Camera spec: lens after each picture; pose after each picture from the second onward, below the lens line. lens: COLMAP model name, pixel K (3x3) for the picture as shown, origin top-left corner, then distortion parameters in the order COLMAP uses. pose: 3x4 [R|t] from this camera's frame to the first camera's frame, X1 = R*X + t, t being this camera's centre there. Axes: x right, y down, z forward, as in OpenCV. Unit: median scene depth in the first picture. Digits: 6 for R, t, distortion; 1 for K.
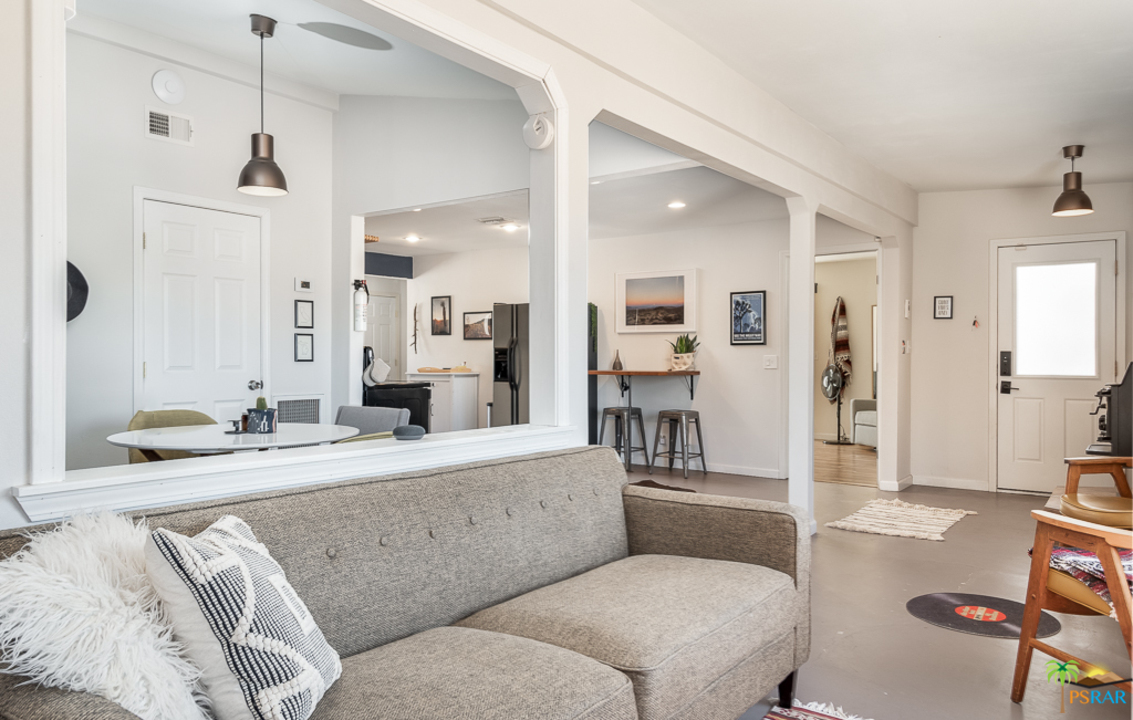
lens RADIAL K [[836.2, 0, 566.7], [0, 836.2, 357.4], [0, 0, 1]] dist [-0.001367, -0.000452]
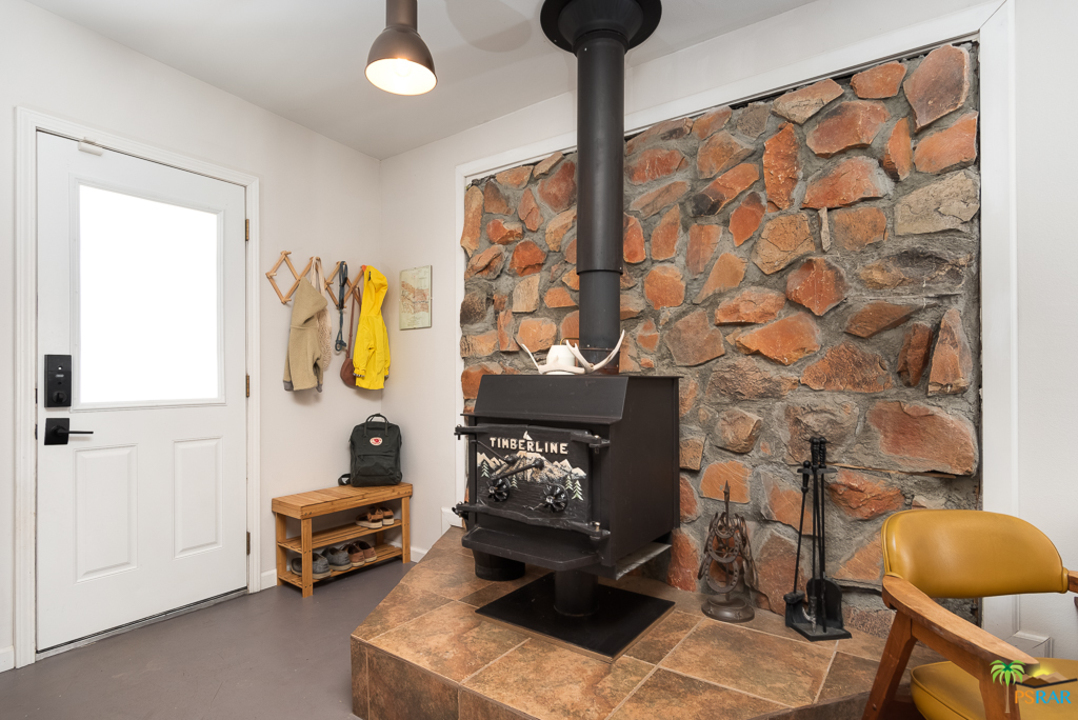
lens RADIAL K [[569.2, 0, 539.5], [0, 569.2, 361.9], [0, 0, 1]] dist [-0.013125, 0.000648]
pose [[0.015737, 0.008178, 0.999843, 0.260124], [0.000588, 0.999966, -0.008189, -0.001079], [-0.999876, 0.000717, 0.015731, 0.895079]]
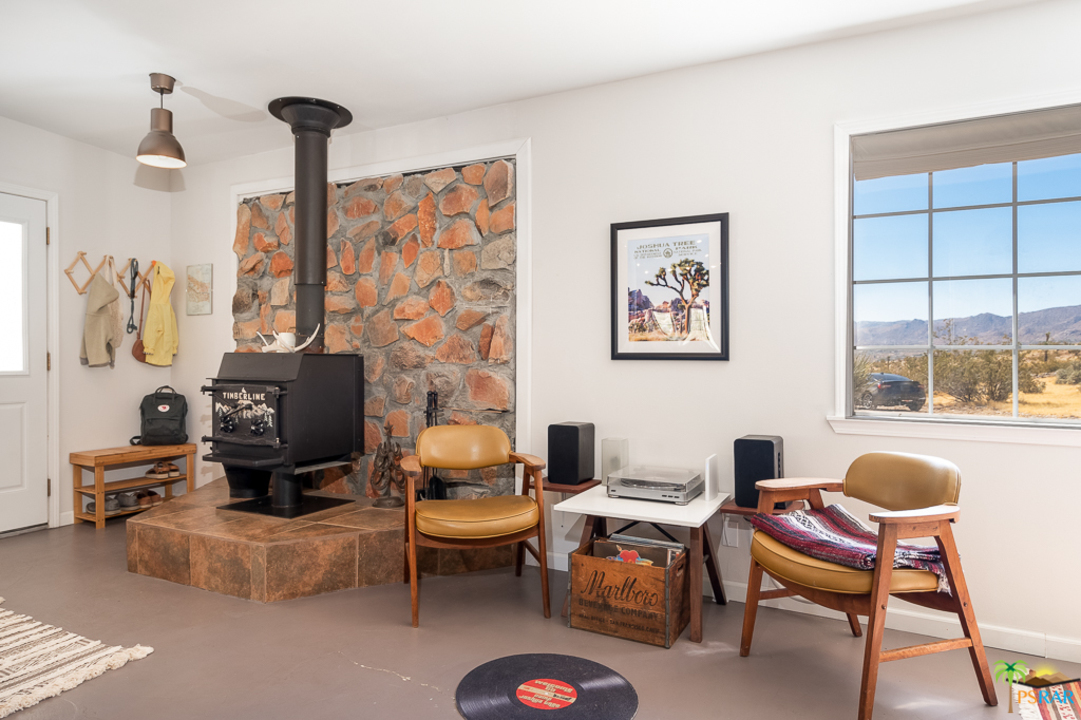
lens RADIAL K [[698.8, 0, 539.0], [0, 698.8, 345.9], [0, 0, 1]] dist [-0.005900, 0.000149]
pose [[-0.141387, -0.000913, 0.989954, -0.082397], [-0.004105, 0.999992, 0.000336, -0.003653], [-0.989946, -0.004016, -0.141390, 0.732805]]
